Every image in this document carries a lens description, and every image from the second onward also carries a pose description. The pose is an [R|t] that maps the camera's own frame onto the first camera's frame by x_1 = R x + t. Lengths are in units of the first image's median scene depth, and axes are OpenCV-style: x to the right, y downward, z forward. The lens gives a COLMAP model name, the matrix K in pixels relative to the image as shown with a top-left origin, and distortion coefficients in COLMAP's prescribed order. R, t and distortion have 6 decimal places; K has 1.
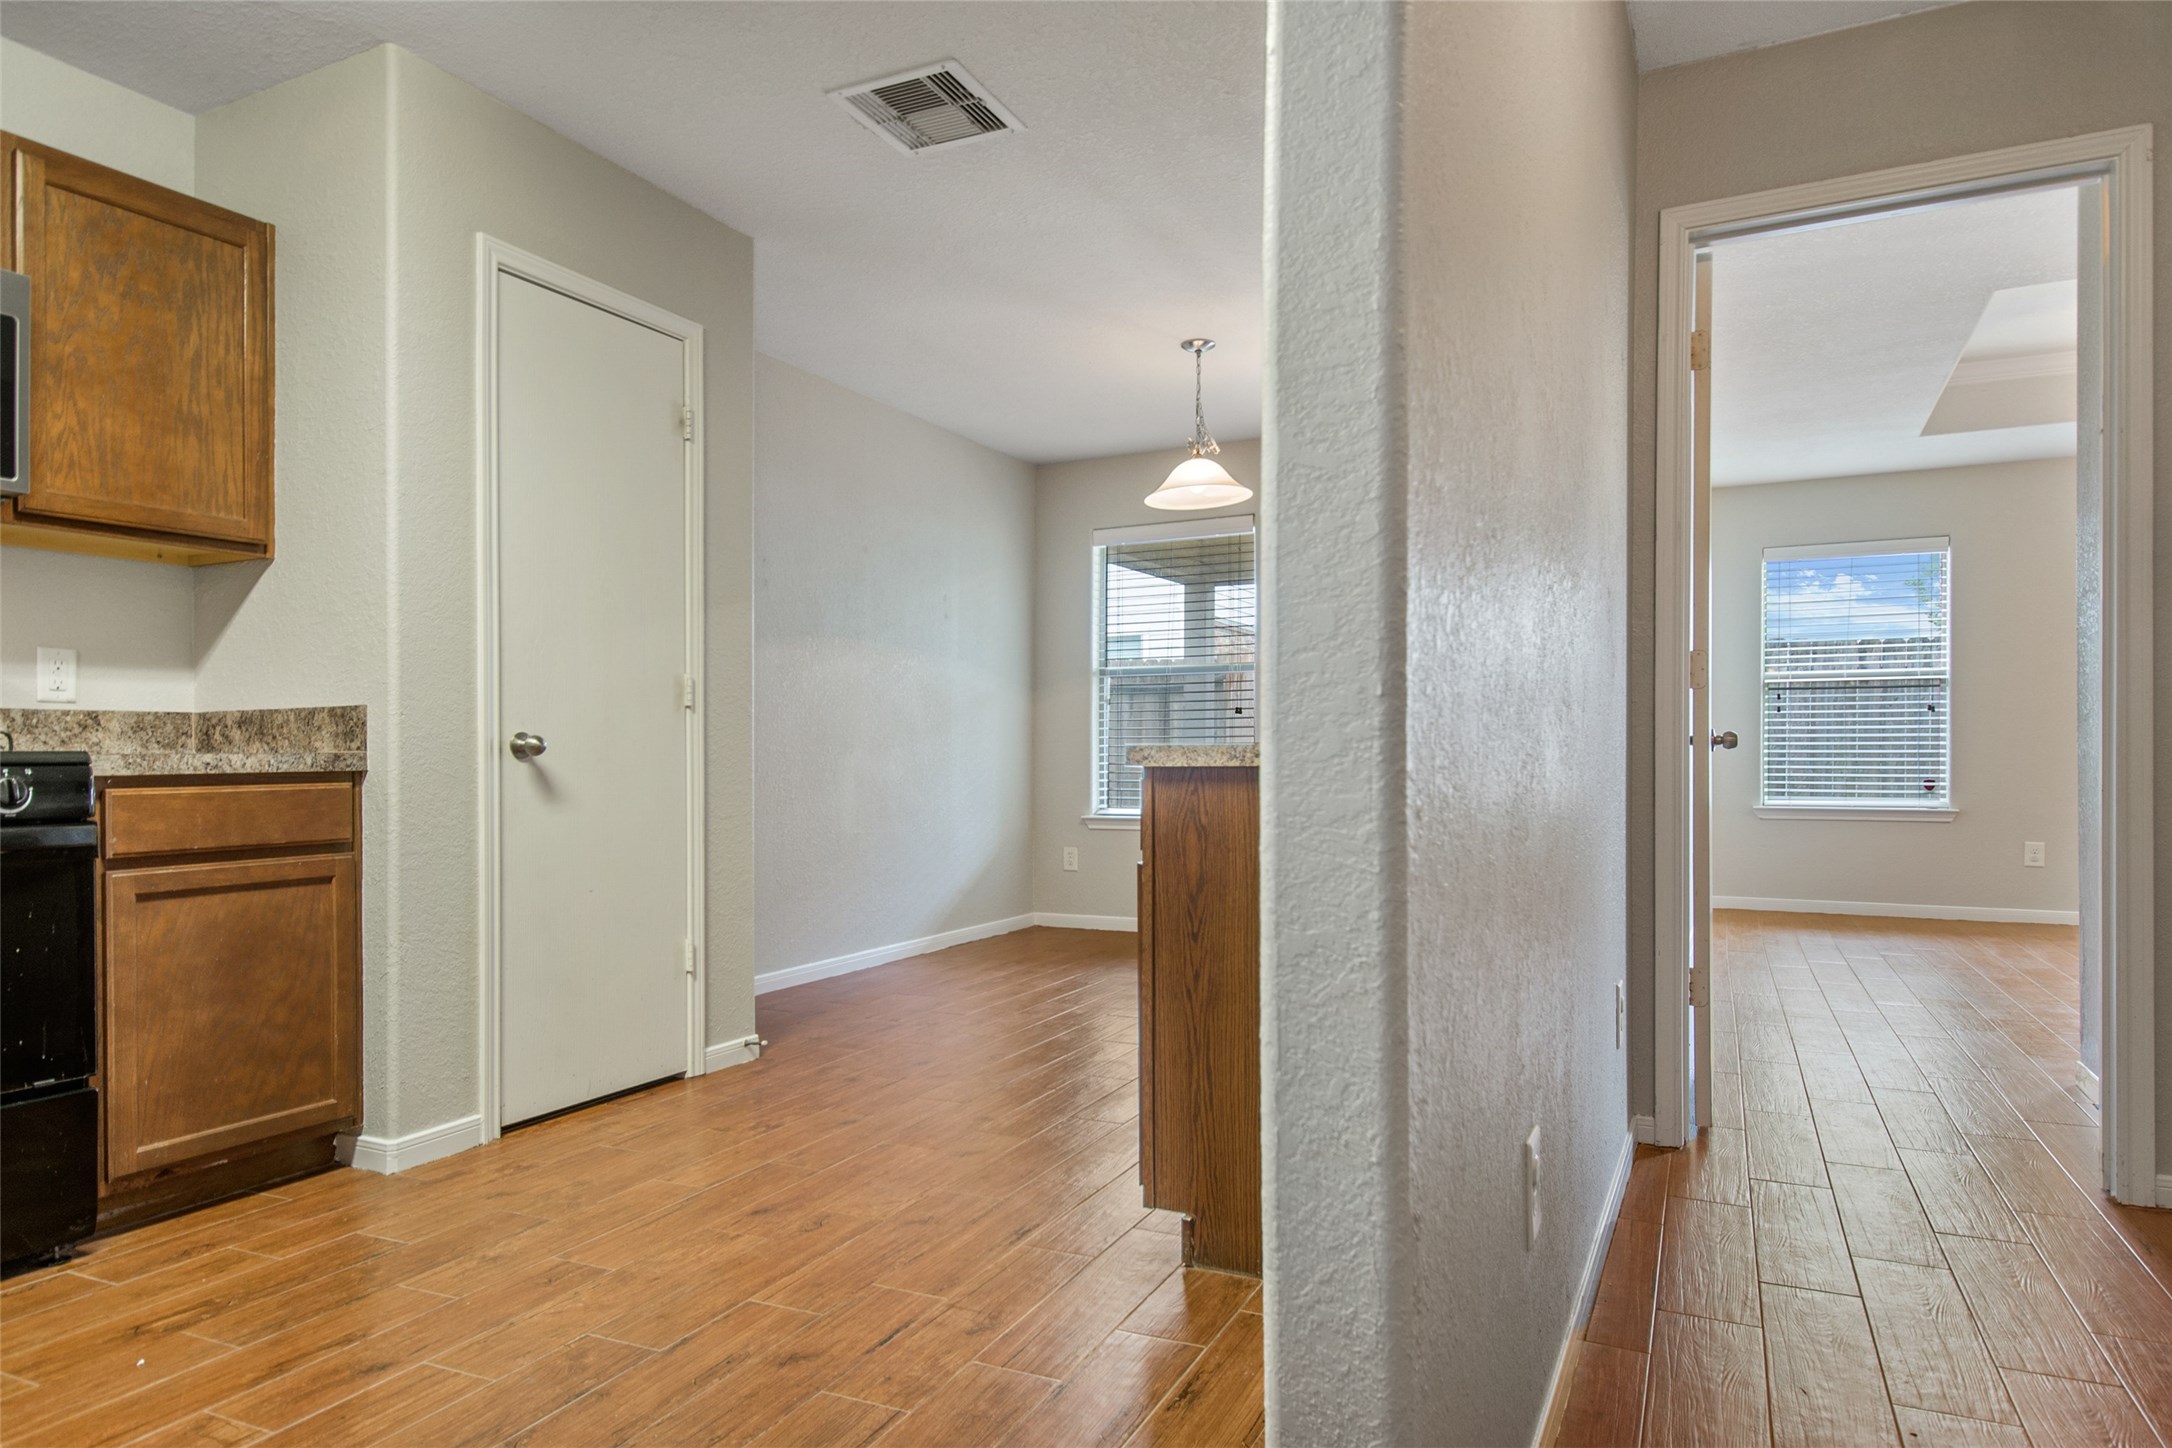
lens RADIAL K [[1310.9, 0, 1118.3], [0, 1310.9, 767.3], [0, 0, 1]] dist [0.007170, -0.001756]
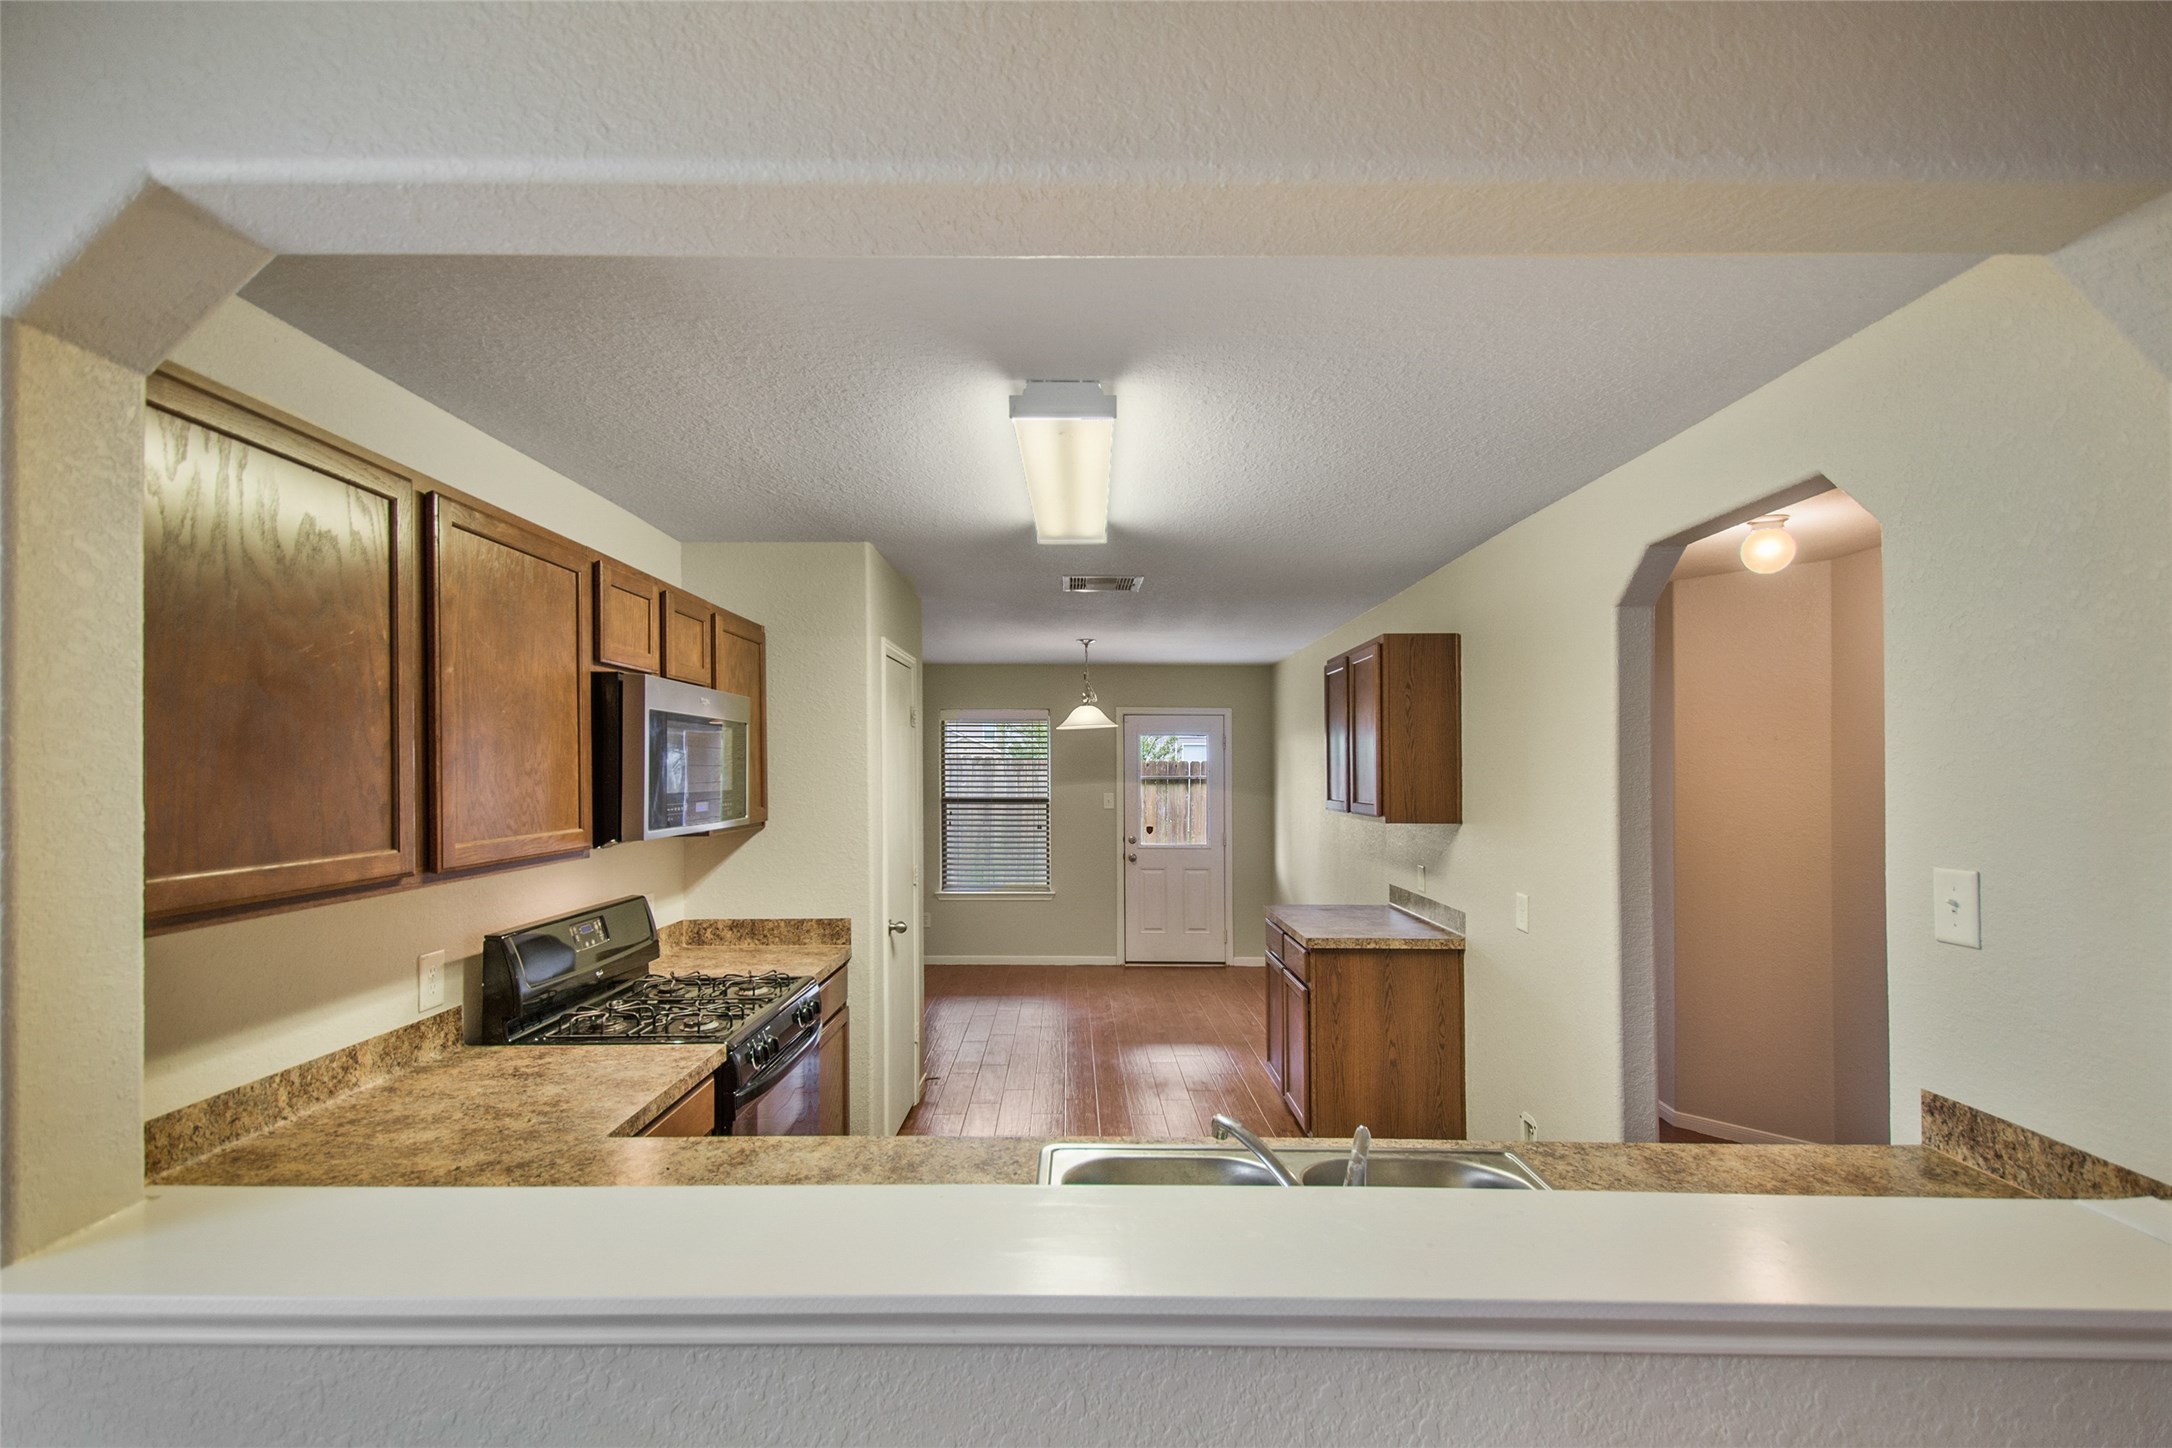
lens RADIAL K [[968.6, 0, 1088.3], [0, 968.6, 769.9], [0, 0, 1]] dist [0.023433, -0.021995]
pose [[0.904341, 0.003836, 0.426794, -0.874133], [0.000370, 0.999952, -0.009771, -0.240522], [-0.426811, 0.008994, 0.904296, -0.300832]]
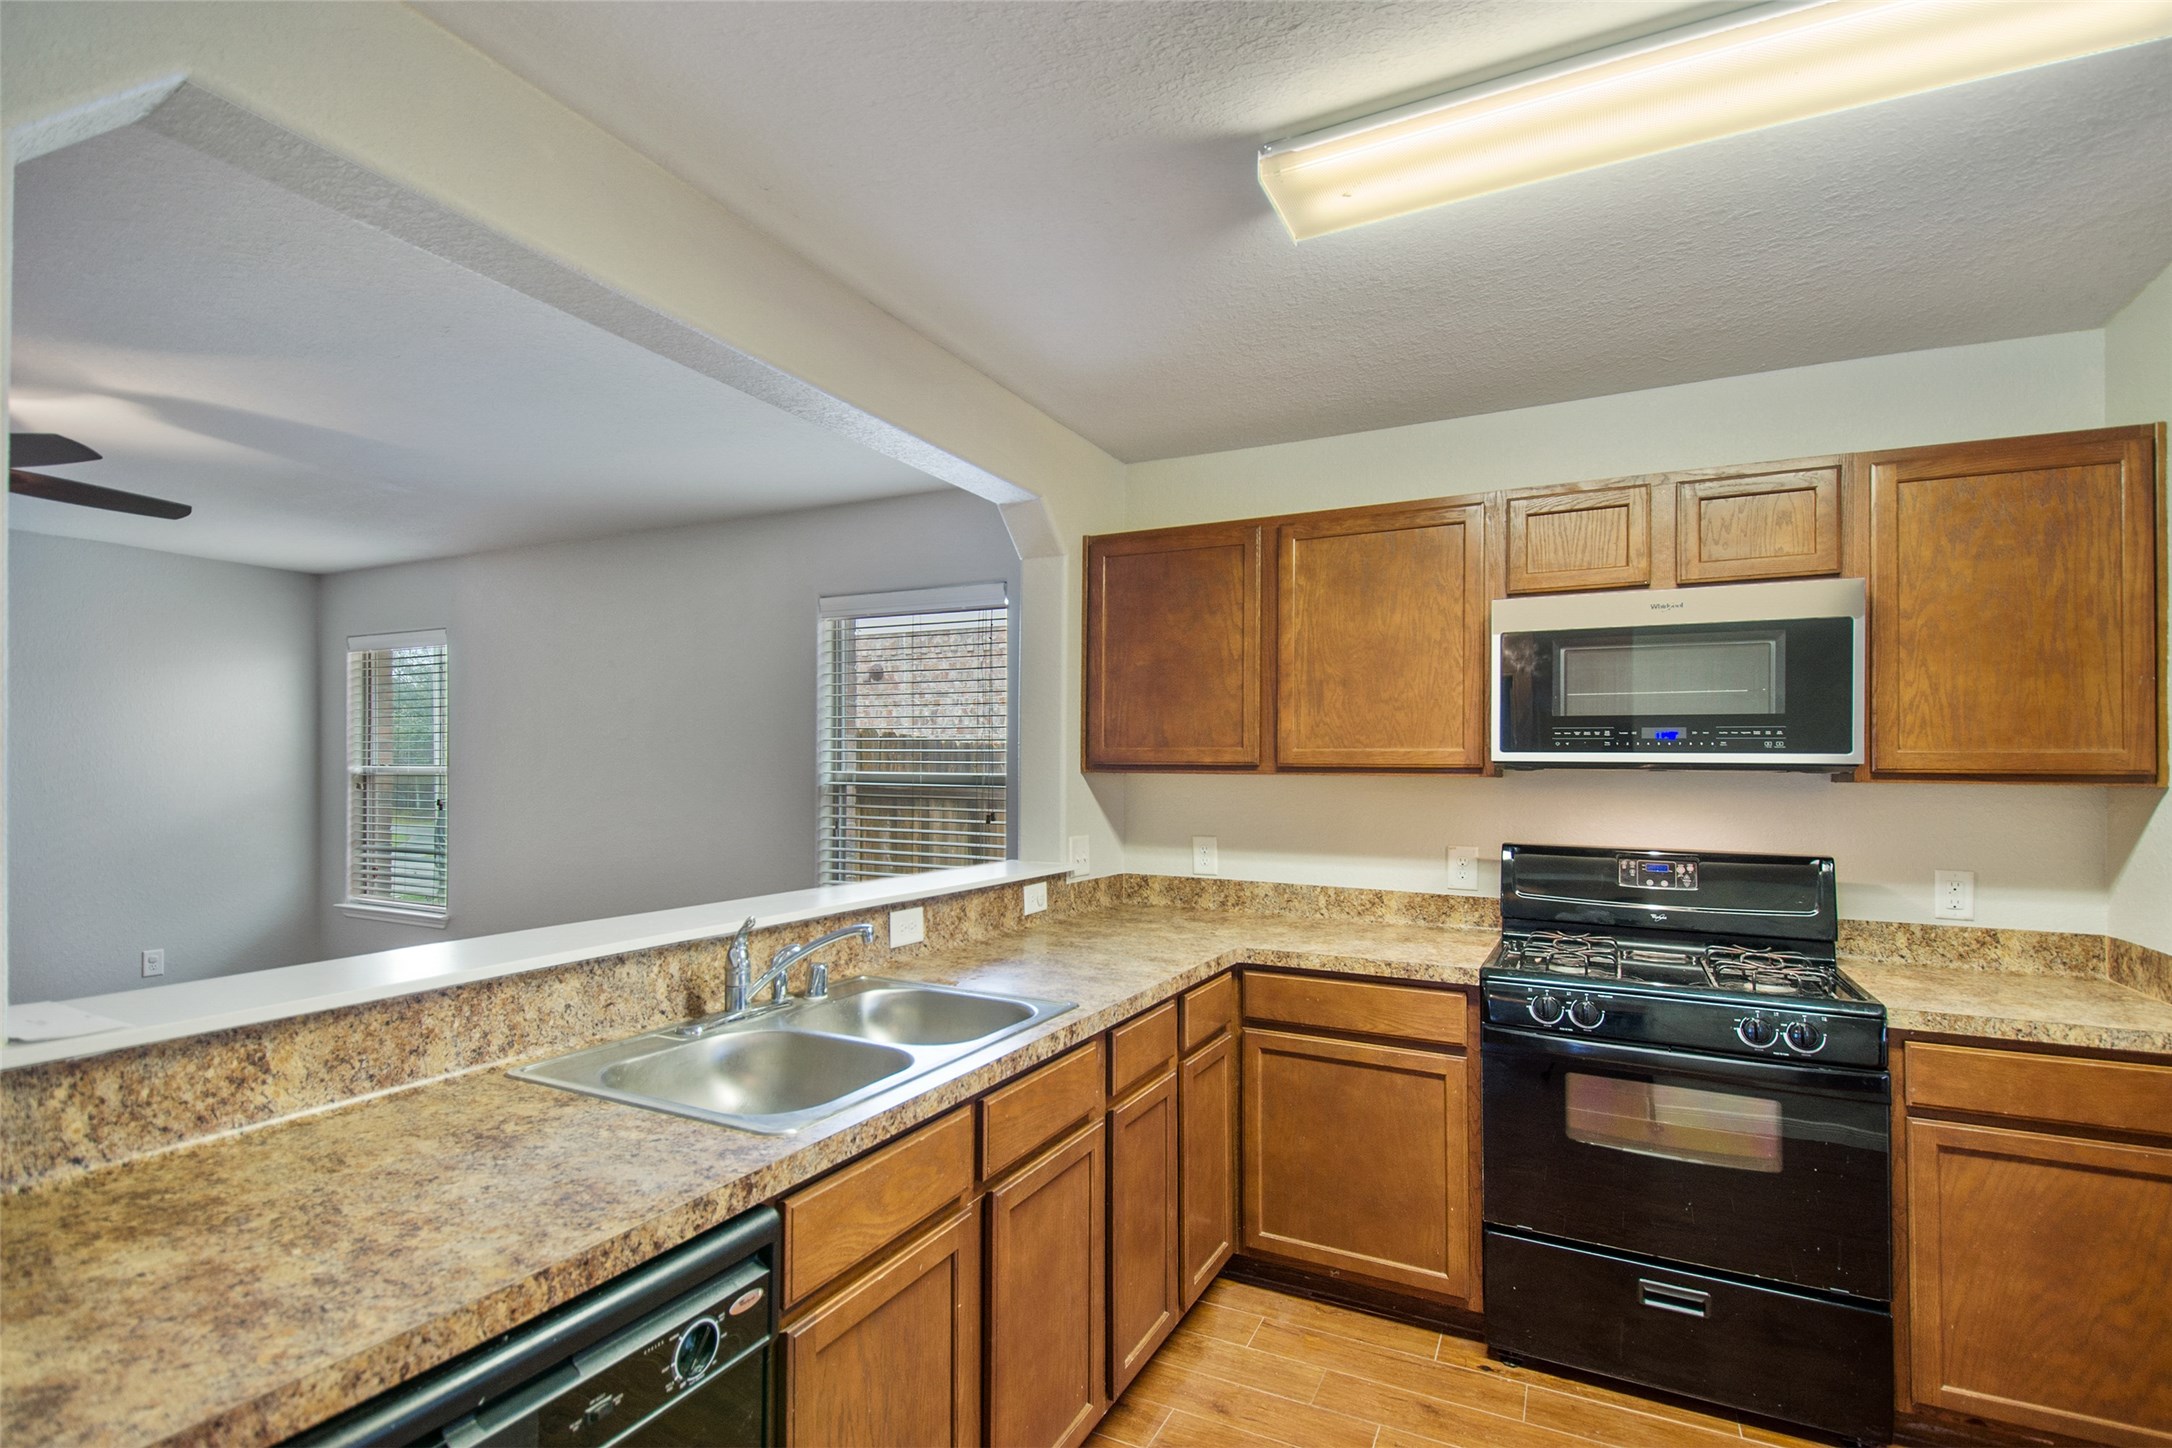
lens RADIAL K [[1023.7, 0, 1088.9], [0, 1023.7, 742.2], [0, 0, 1]] dist [0.019672, -0.015702]
pose [[-0.047462, -0.009295, -0.998830, 0.099406], [-0.013603, 0.999870, -0.008658, -0.191088], [0.998780, 0.013176, -0.047582, 0.328657]]
